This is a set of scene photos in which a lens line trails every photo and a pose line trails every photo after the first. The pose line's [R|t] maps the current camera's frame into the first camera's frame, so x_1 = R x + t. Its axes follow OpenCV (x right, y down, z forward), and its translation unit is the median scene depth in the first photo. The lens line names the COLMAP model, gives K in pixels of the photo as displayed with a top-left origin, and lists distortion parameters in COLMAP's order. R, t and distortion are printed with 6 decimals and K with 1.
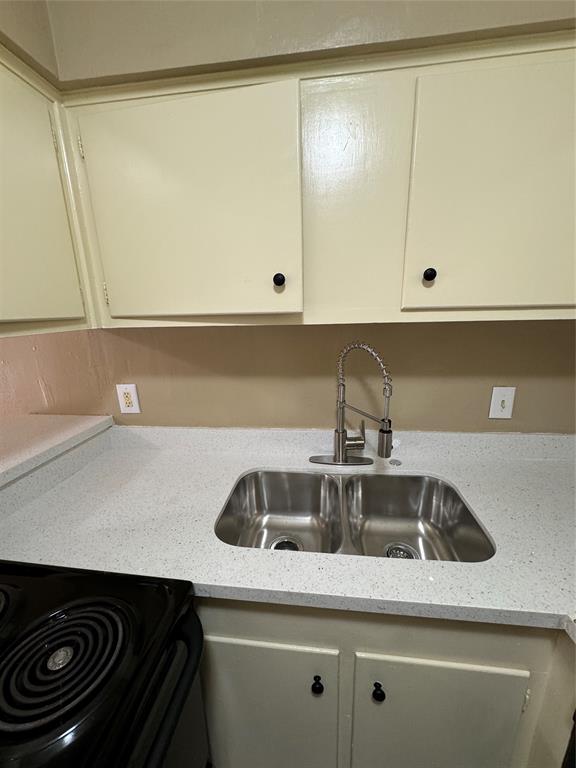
lens RADIAL K [[307.5, 0, 288.3], [0, 307.5, 384.3], [0, 0, 1]] dist [-0.005395, 0.000547]
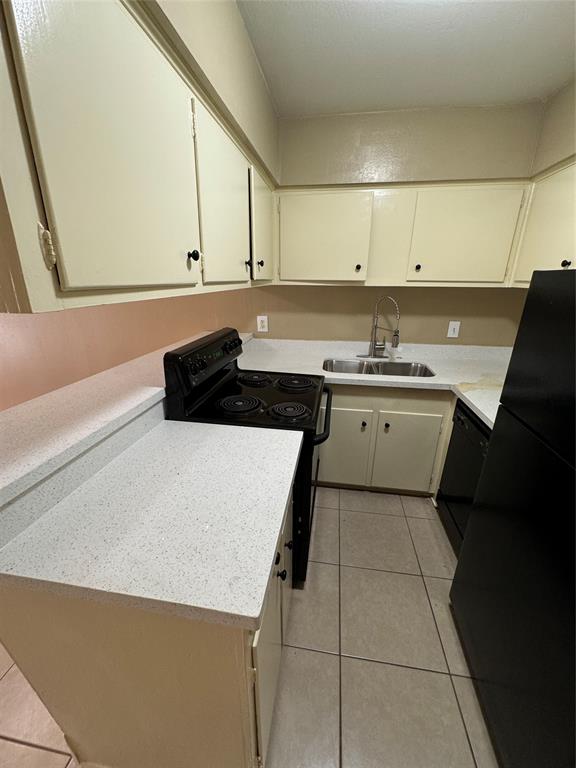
lens RADIAL K [[307.5, 0, 287.9], [0, 307.5, 383.7], [0, 0, 1]] dist [-0.005395, 0.000547]
pose [[0.998781, 0.042061, -0.025836, -0.334627], [-0.039625, 0.995290, 0.088469, 0.277134], [0.029435, -0.087338, 0.995744, -1.082077]]
